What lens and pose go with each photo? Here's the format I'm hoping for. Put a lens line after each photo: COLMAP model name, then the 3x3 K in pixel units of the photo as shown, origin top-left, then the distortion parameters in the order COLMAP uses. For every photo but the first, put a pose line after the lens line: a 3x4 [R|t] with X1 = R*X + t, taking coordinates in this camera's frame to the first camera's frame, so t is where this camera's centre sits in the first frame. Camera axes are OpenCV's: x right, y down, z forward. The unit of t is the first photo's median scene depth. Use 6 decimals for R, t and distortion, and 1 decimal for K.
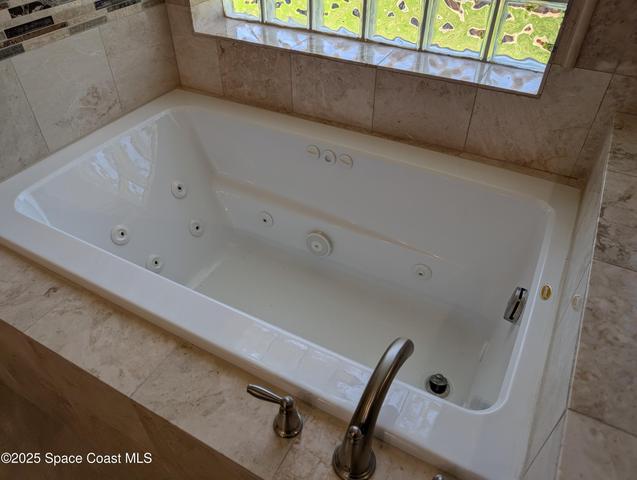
lens RADIAL K [[461.9, 0, 318.3], [0, 461.9, 231.1], [0, 0, 1]] dist [0.027143, -0.006289]
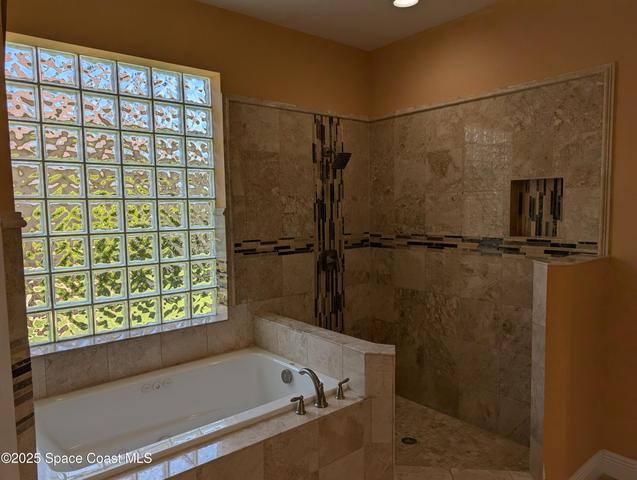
lens RADIAL K [[461.9, 0, 318.3], [0, 461.9, 231.1], [0, 0, 1]] dist [0.027143, -0.006289]
pose [[0.353600, -0.051344, 0.933987, -1.475629], [0.609975, 0.769644, -0.188622, 0.095900], [-0.709153, 0.636406, 0.303464, -0.352474]]
